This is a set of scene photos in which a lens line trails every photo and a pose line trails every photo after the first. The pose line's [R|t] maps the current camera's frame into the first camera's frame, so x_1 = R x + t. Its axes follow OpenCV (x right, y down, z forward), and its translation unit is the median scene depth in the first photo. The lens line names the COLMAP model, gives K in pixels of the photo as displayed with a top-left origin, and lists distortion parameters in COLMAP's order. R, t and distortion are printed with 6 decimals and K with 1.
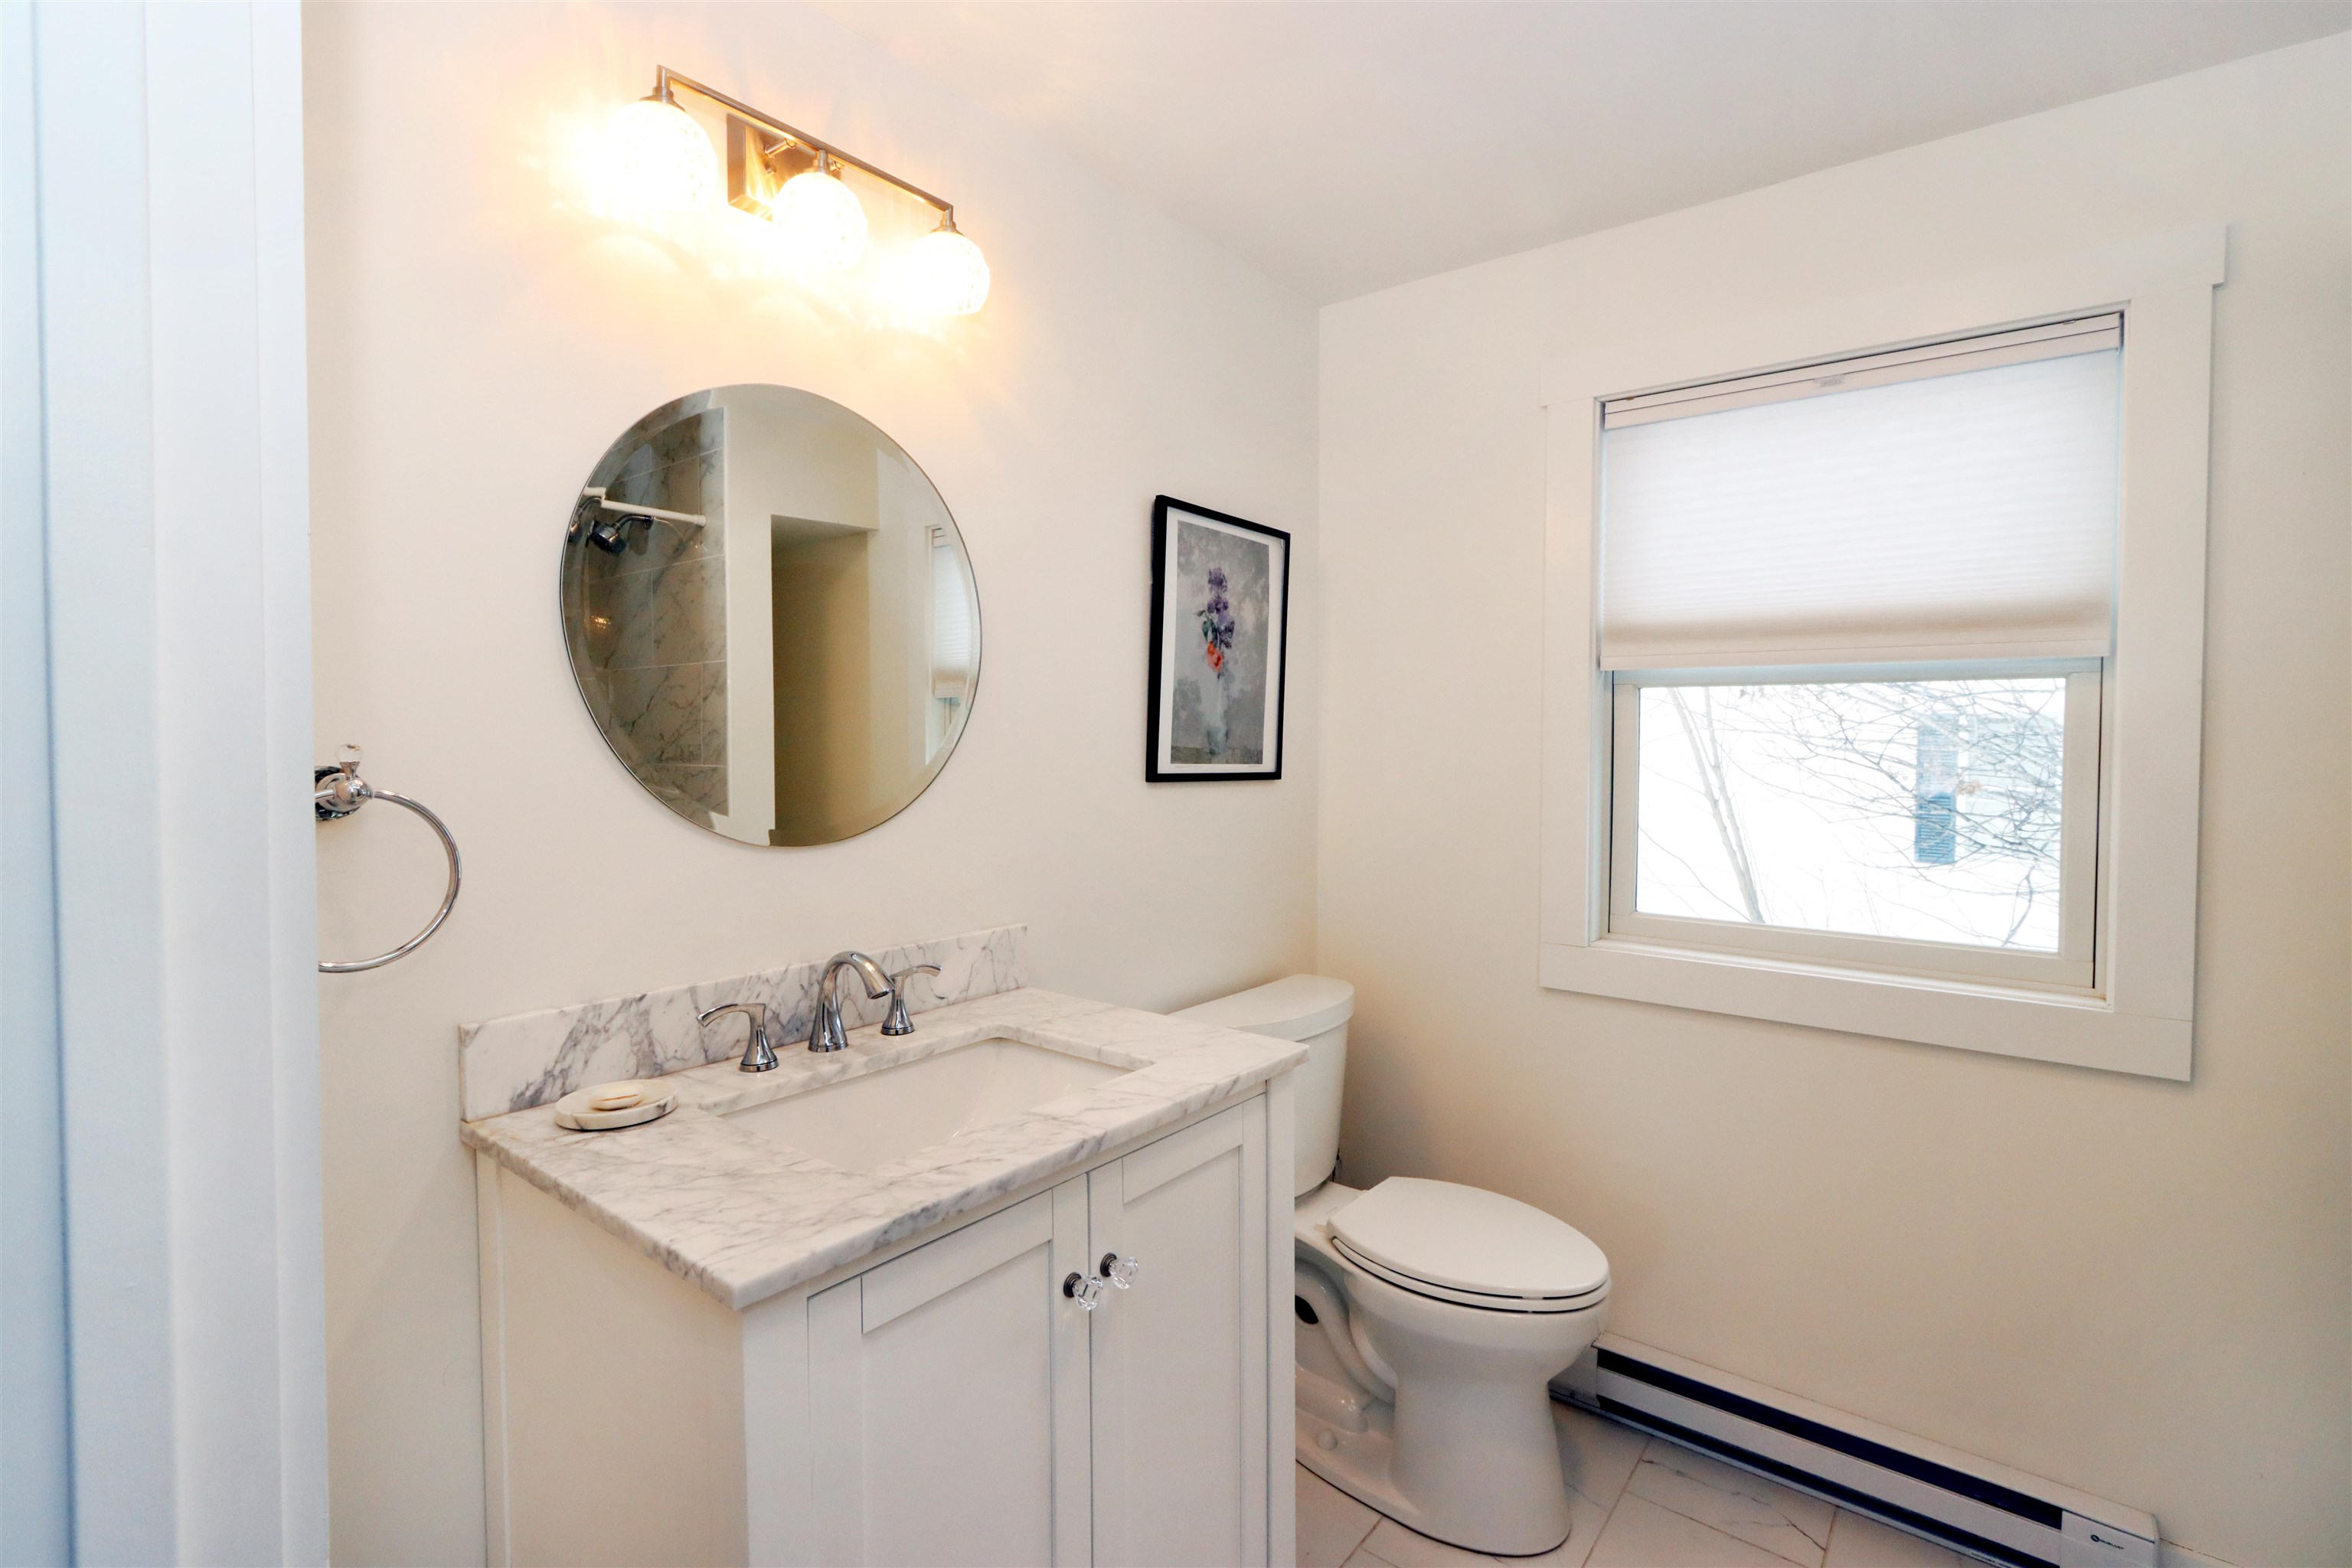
lens RADIAL K [[1094.1, 0, 1173.9], [0, 1094.1, 773.8], [0, 0, 1]] dist [0.002199, -0.002910]
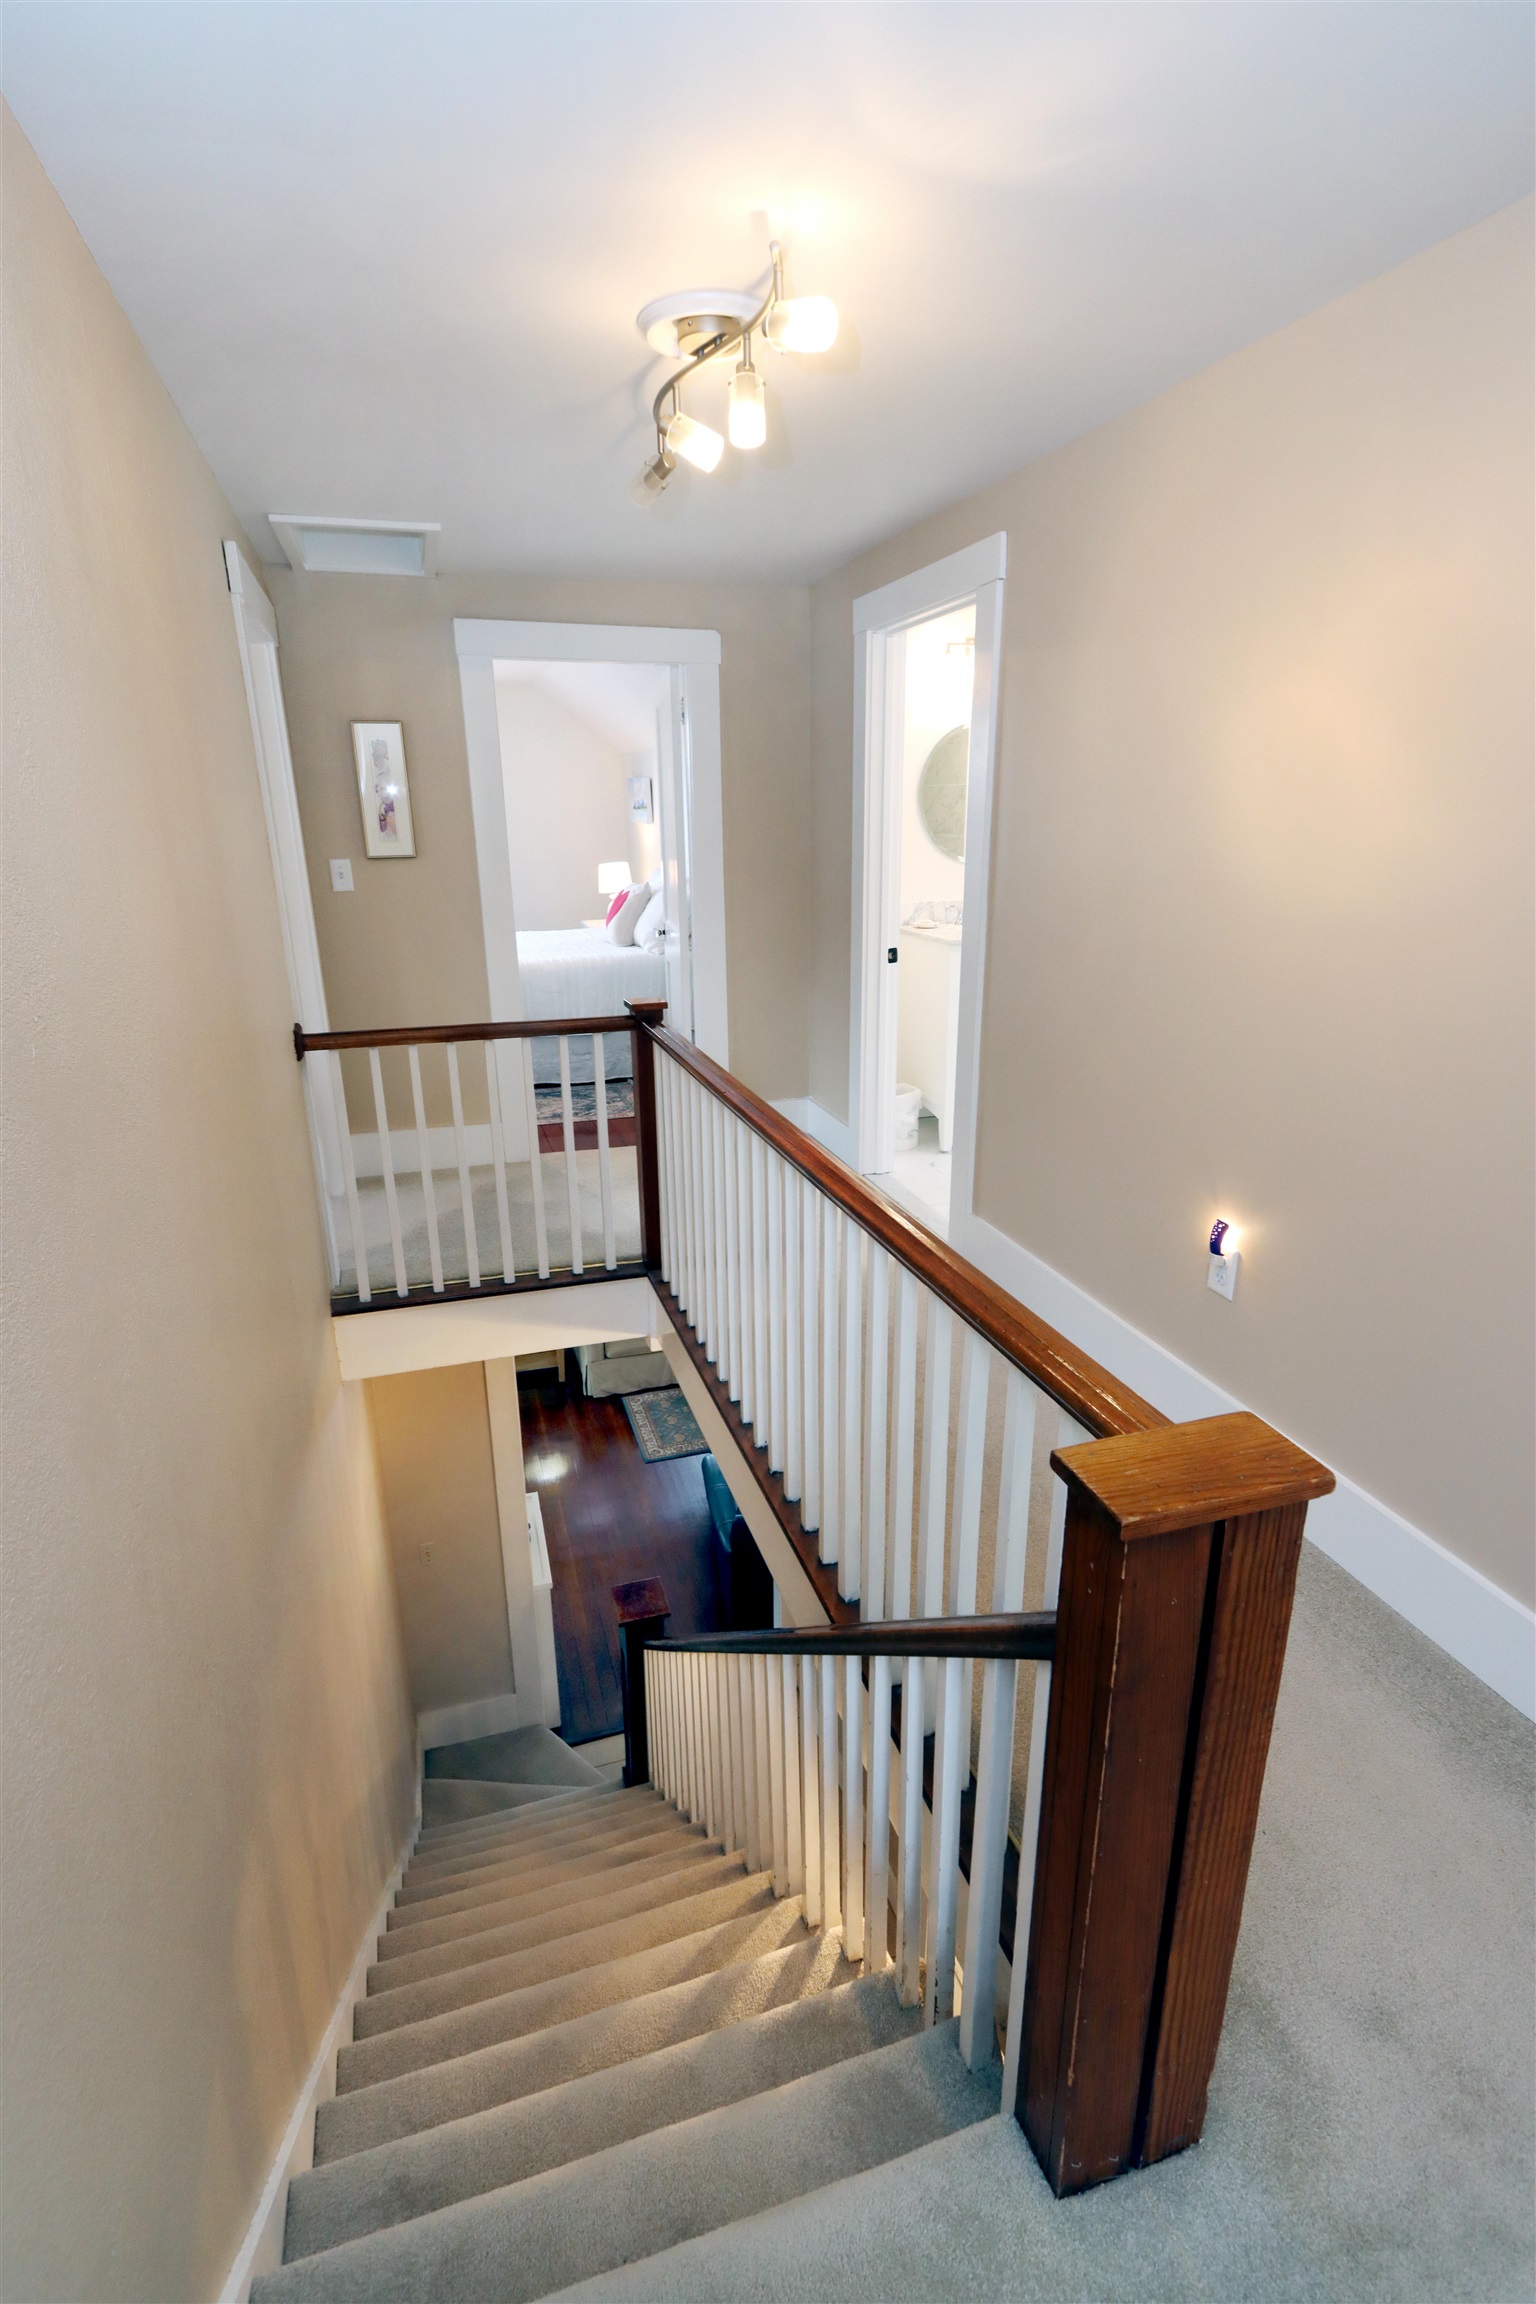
lens RADIAL K [[1071.8, 0, 764.7], [0, 1071.8, 1152.3], [0, 0, 1]] dist [0.002199, -0.002910]
pose [[0.830468, 0.151717, -0.536008, 0.217593], [-0.002186, 0.963079, 0.269211, 0.007253], [0.557062, -0.222400, 0.800138, -0.468306]]
